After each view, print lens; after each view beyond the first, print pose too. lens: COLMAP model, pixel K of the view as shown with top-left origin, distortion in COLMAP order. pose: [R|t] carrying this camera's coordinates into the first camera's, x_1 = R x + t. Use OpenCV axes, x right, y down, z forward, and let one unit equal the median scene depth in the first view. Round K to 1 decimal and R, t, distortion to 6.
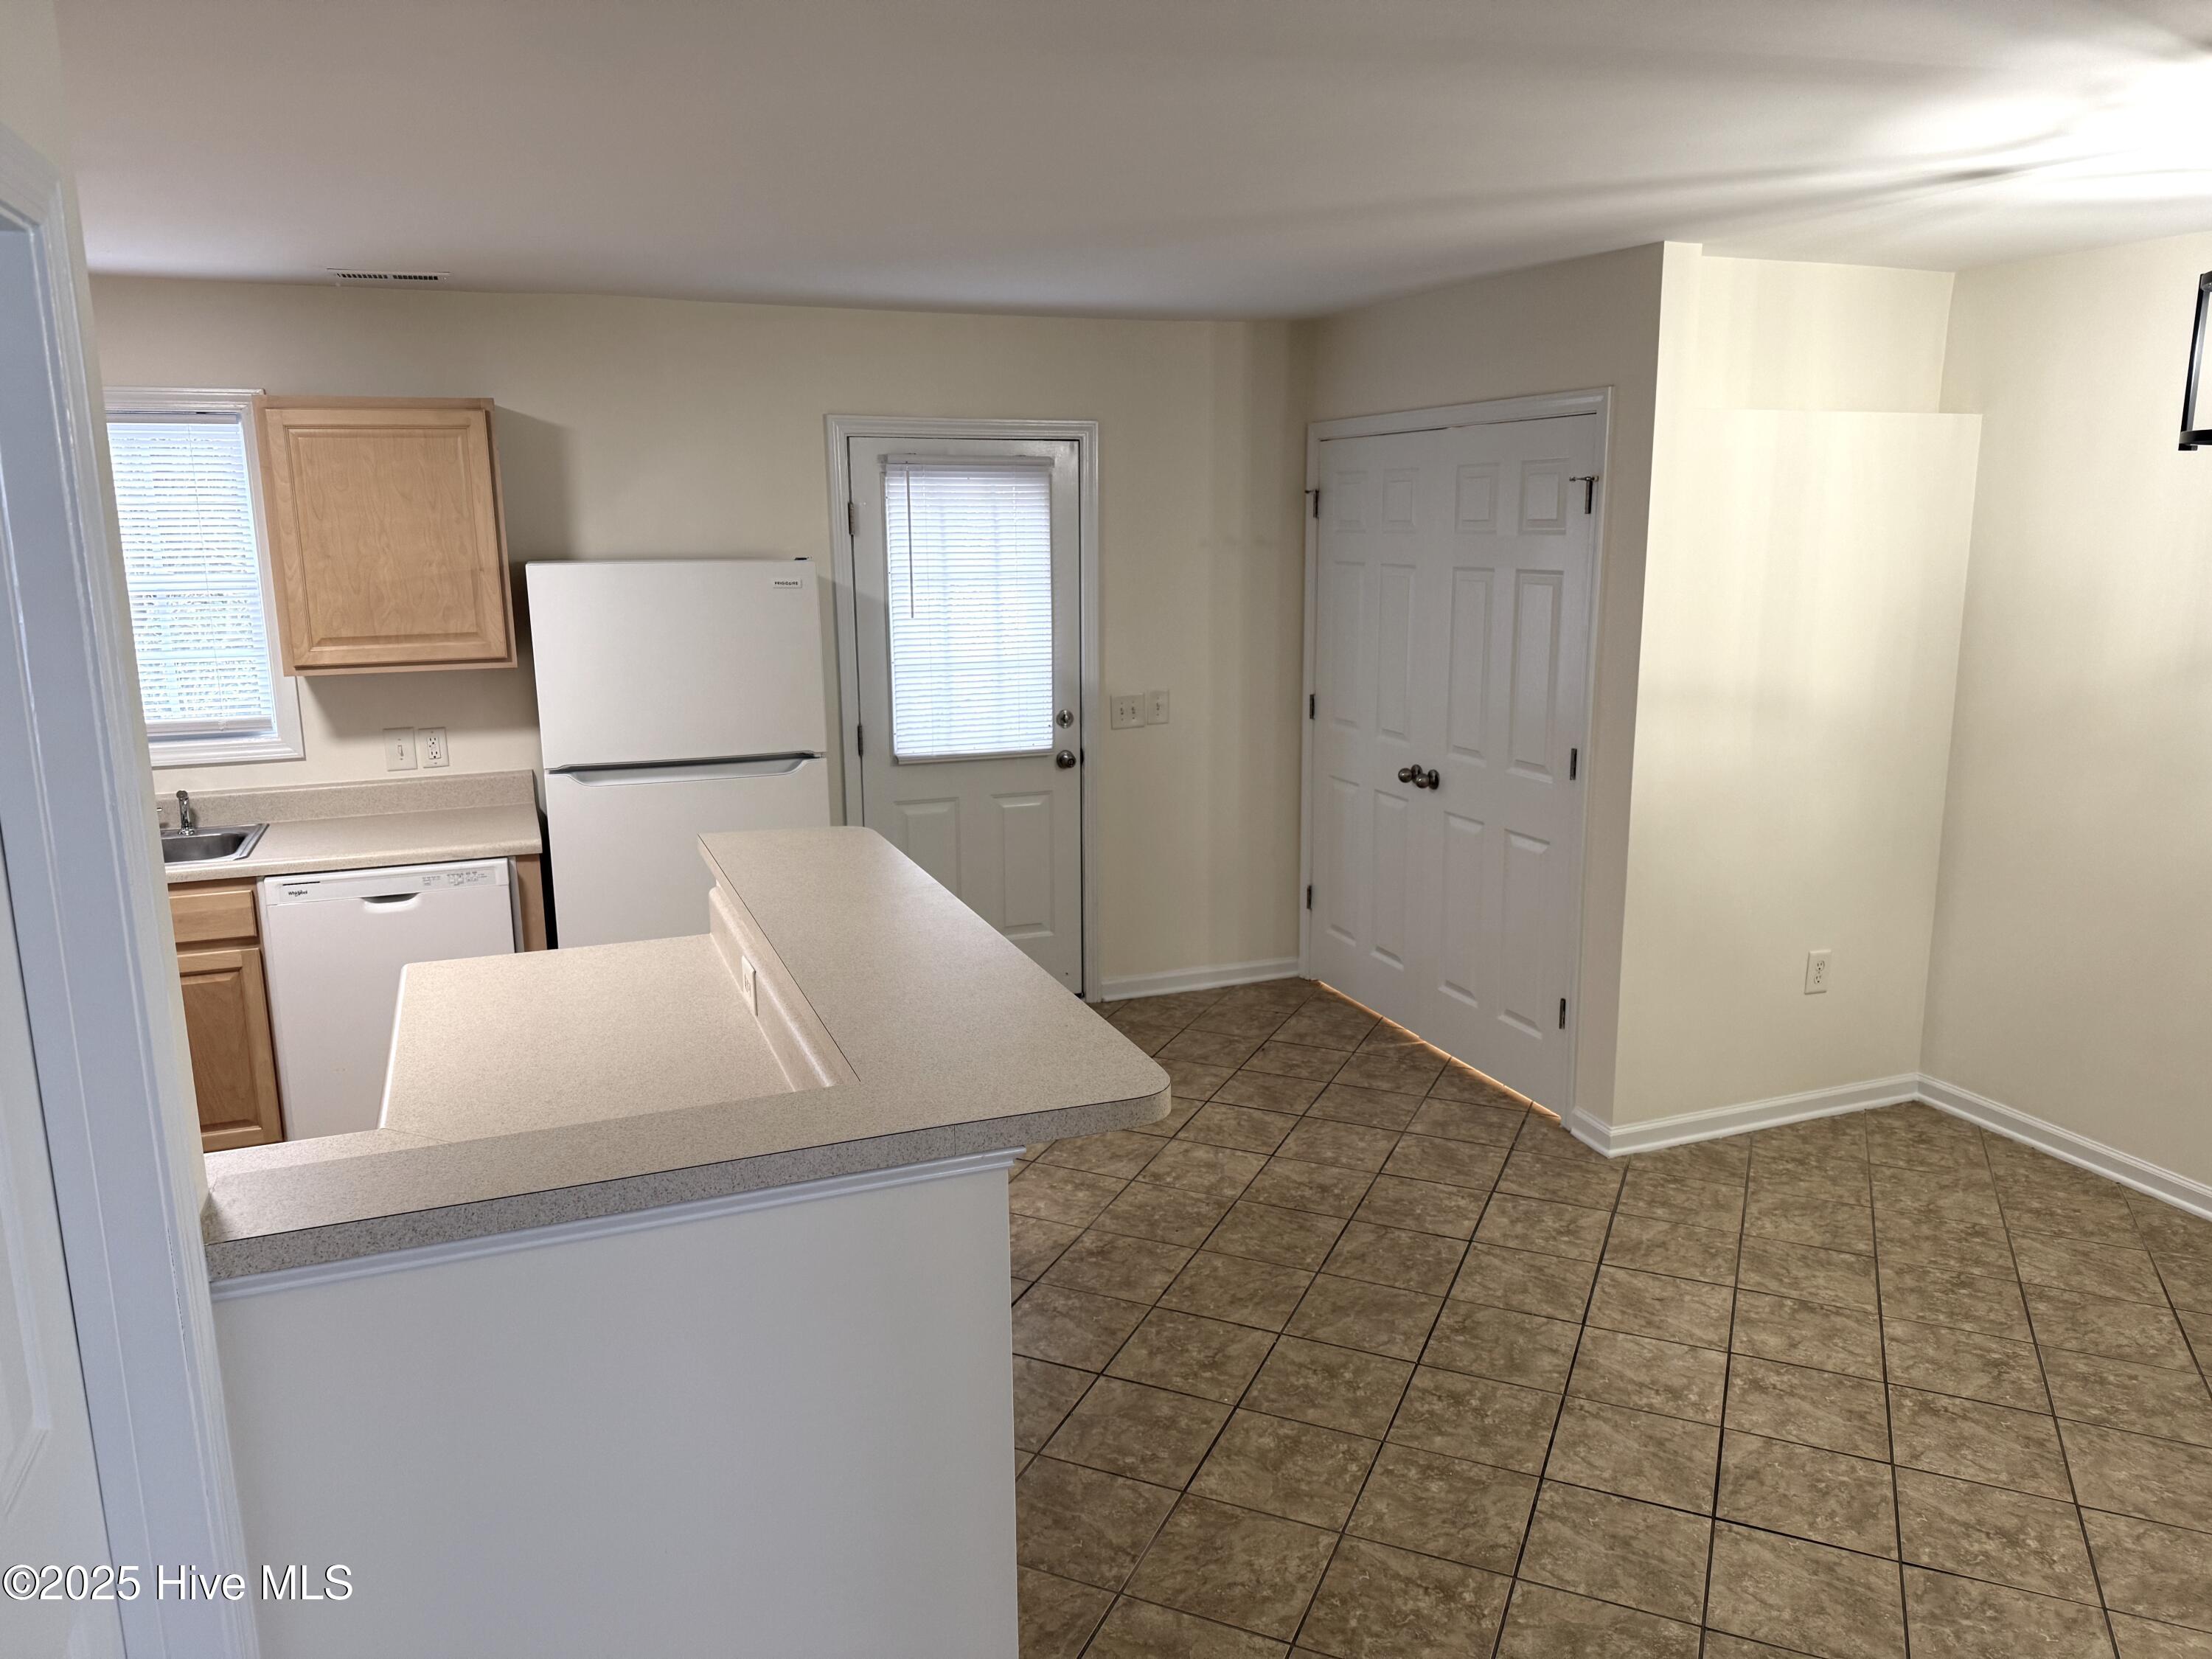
lens RADIAL K [[1526.2, 0, 1106.0], [0, 1526.2, 829.5], [0, 0, 1]] dist [0.006661, 0.004132]
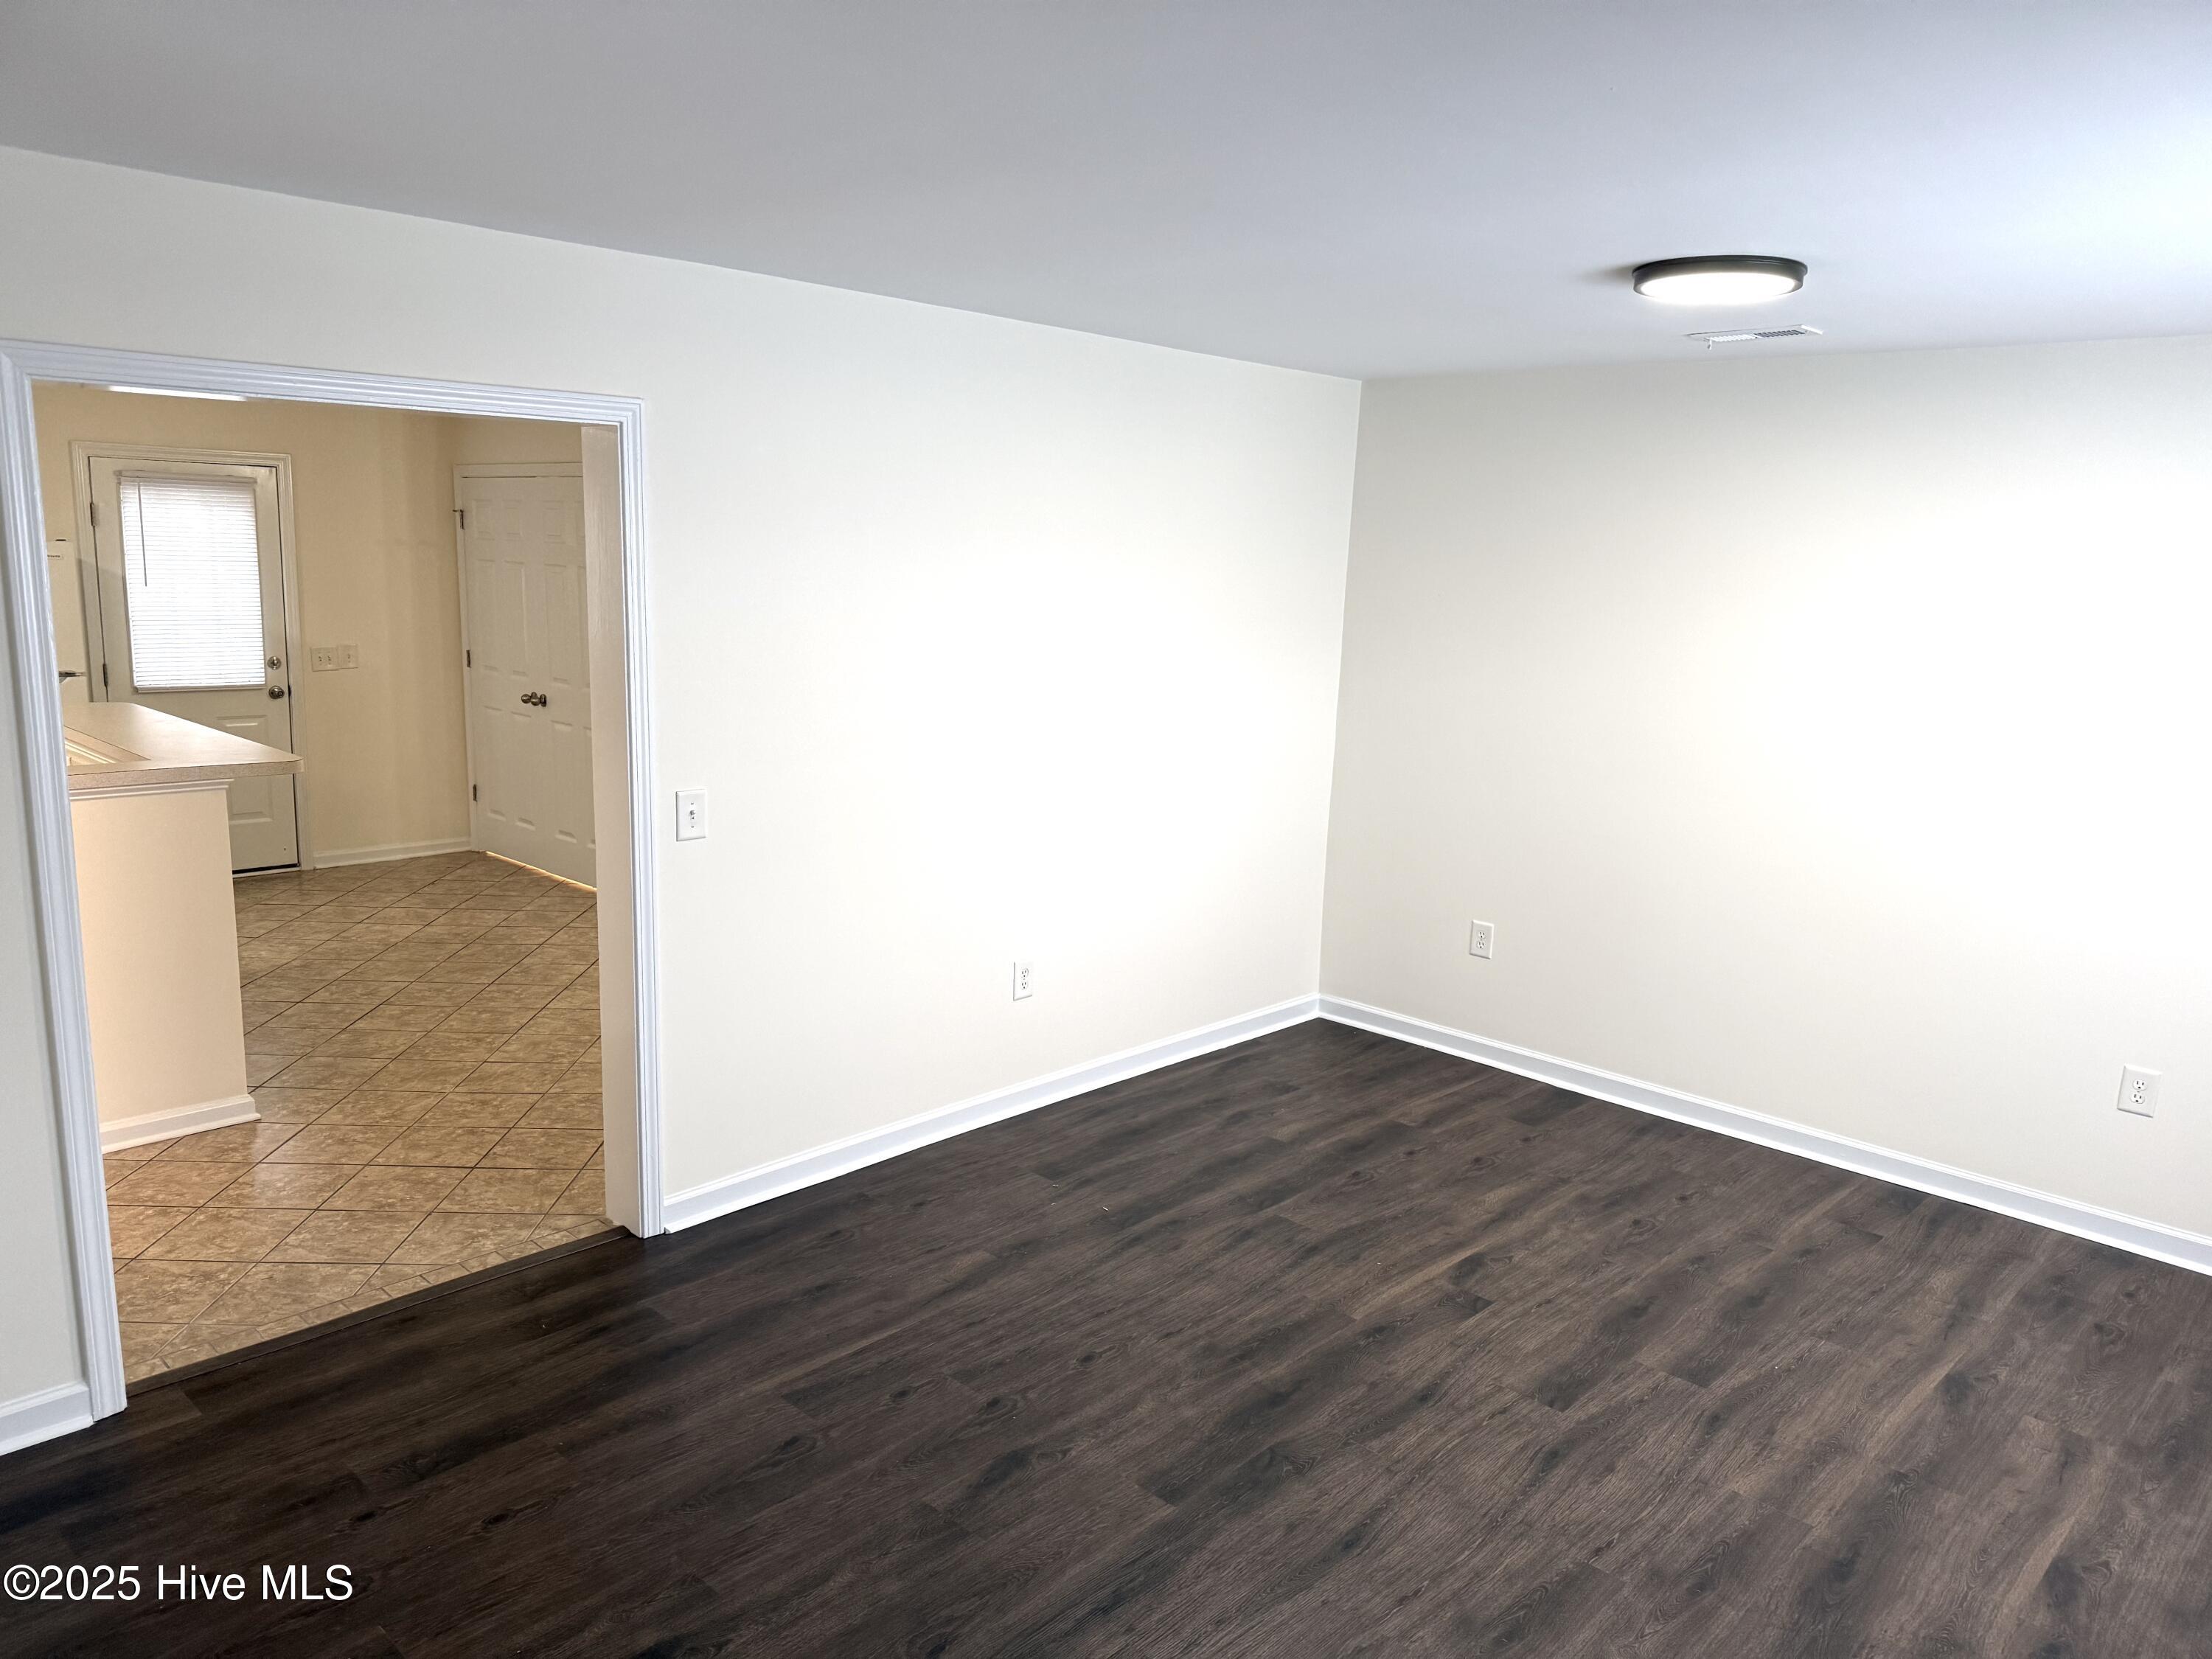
lens RADIAL K [[1567.4, 0, 1106.0], [0, 1567.4, 829.5], [0, 0, 1]] dist [0.008848, 0.001144]
pose [[0.905227, -0.038461, 0.423185, 0.064523], [0.045272, 0.998956, -0.006053, 0.166382], [-0.422510, 0.024638, 0.906023, -0.849790]]
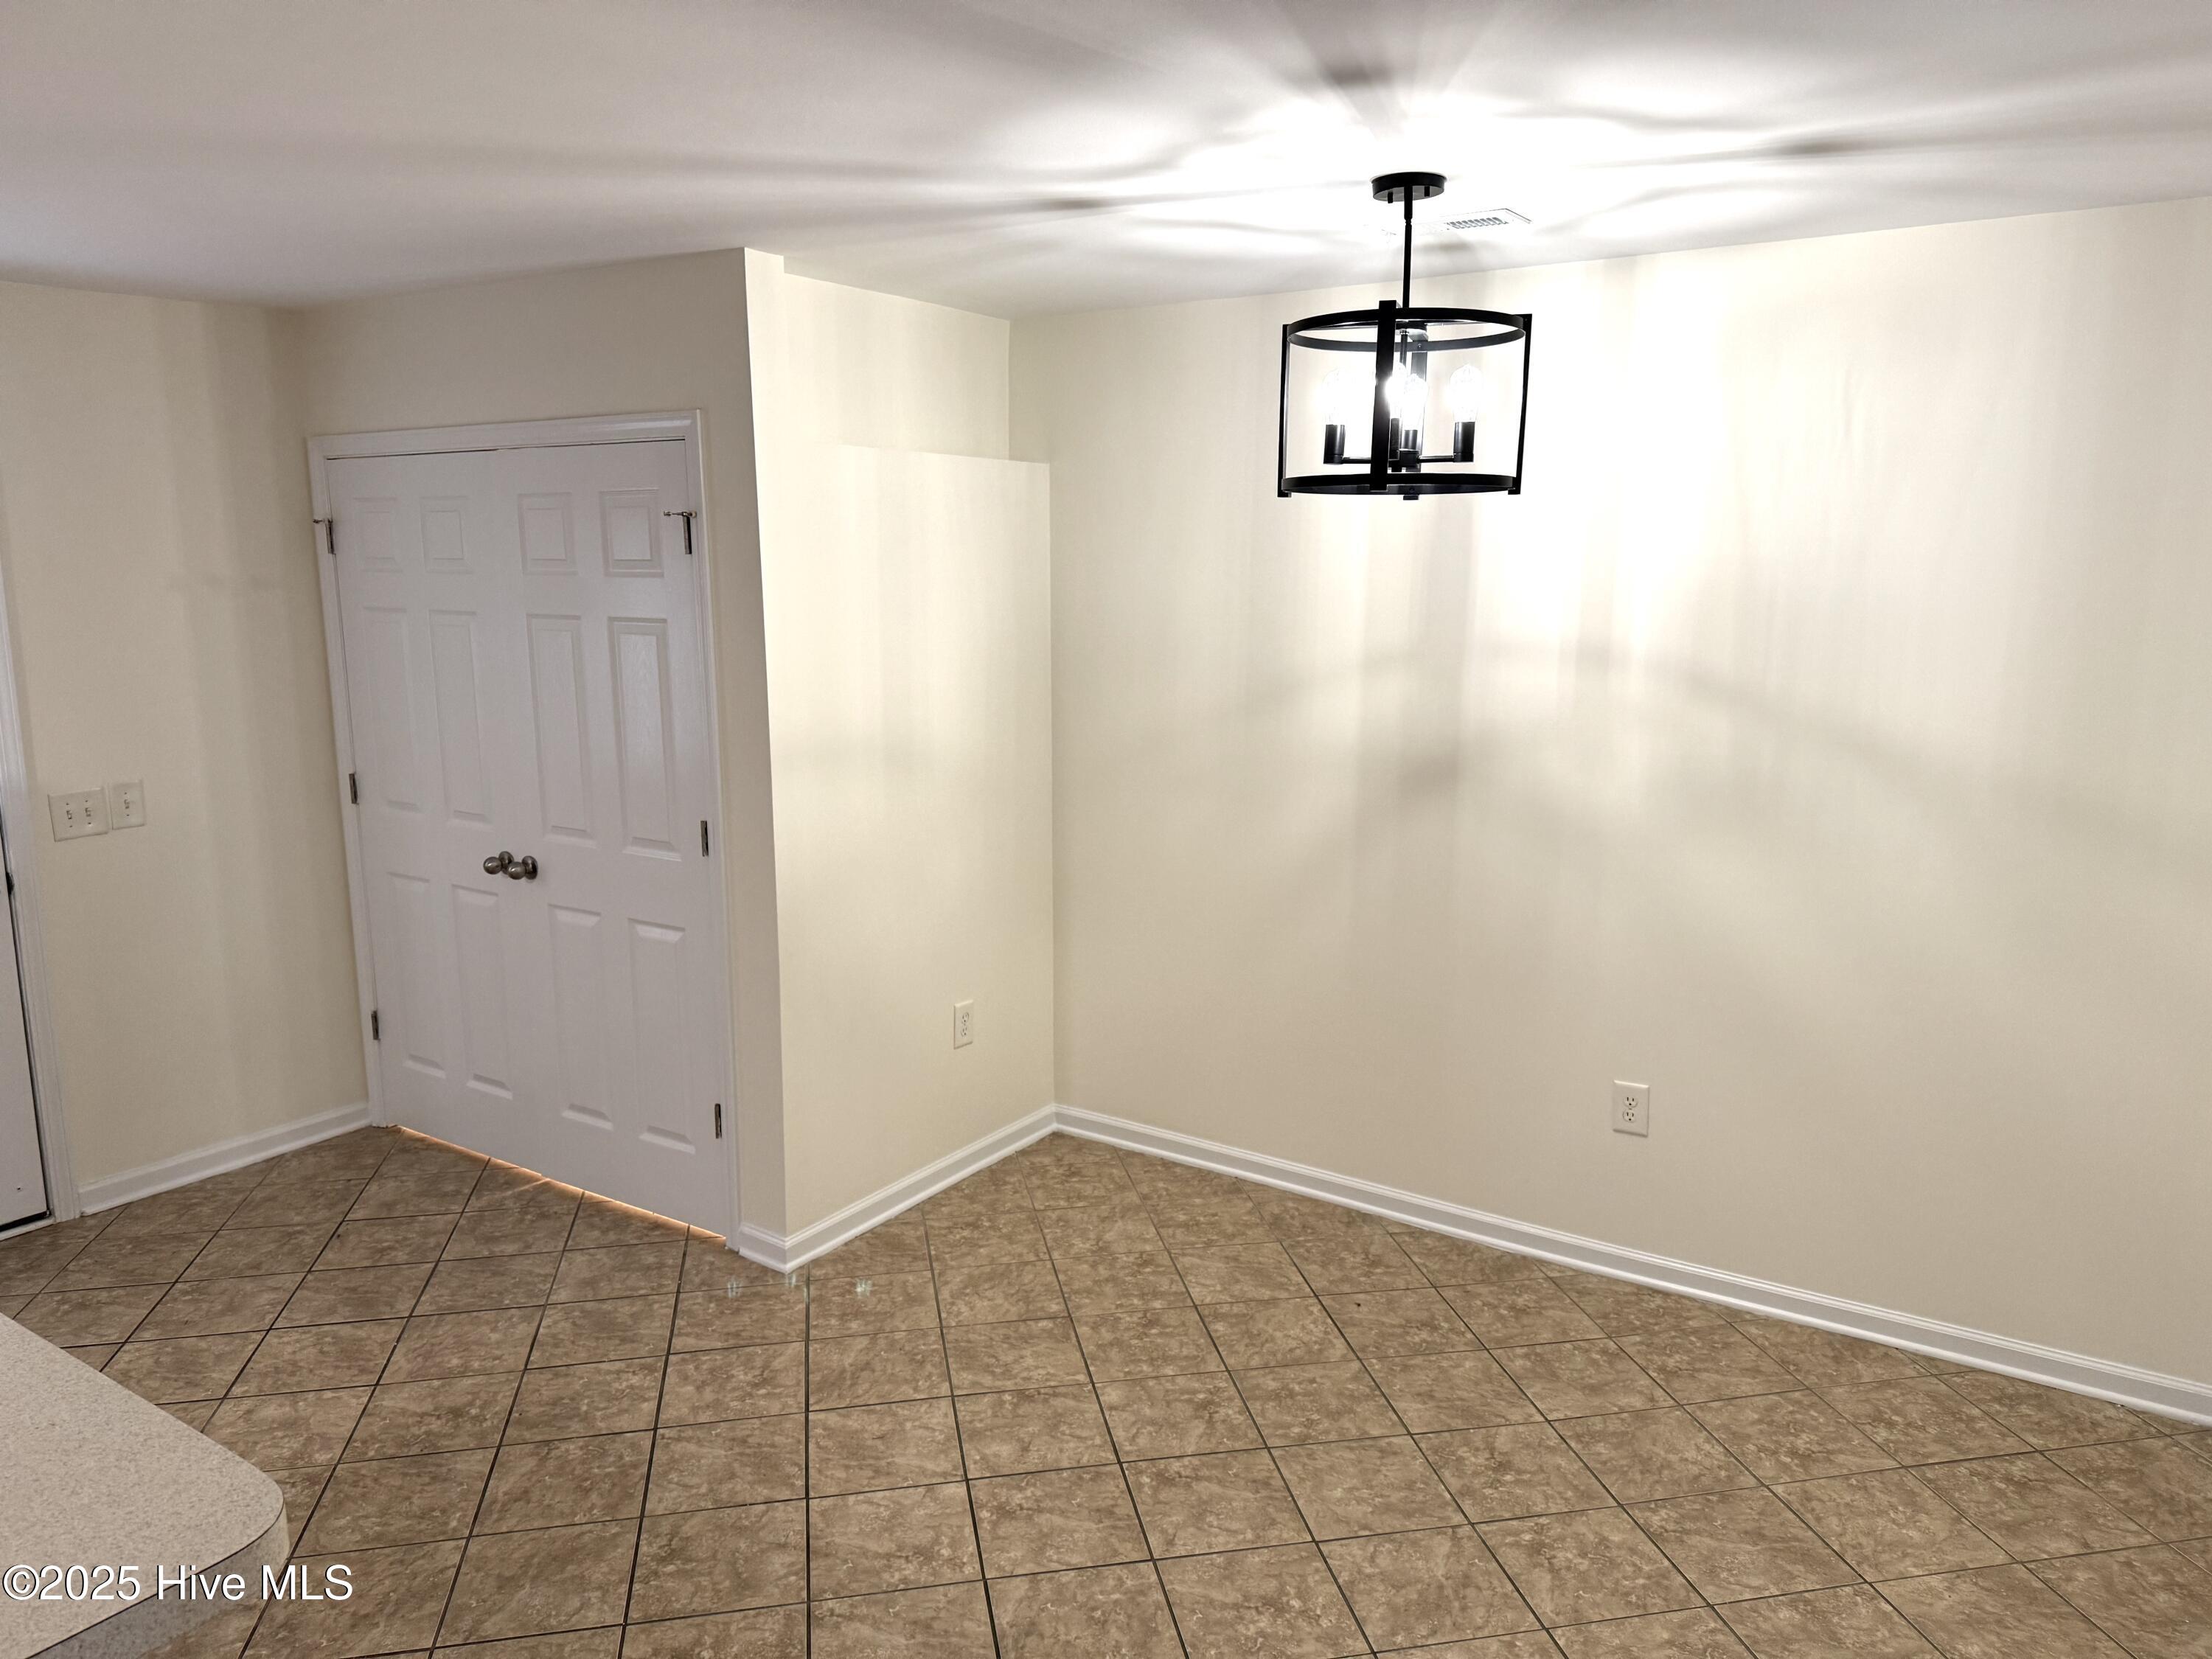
lens RADIAL K [[1593.4, 0, 1143.1], [0, 1593.4, 825.7], [0, 0, 1]] dist [-0.010985, -0.002451]
pose [[0.815872, -0.091656, 0.570923, -0.005877], [0.108934, 0.994041, 0.003913, -0.027361], [-0.567879, 0.059000, 0.820994, 0.122098]]
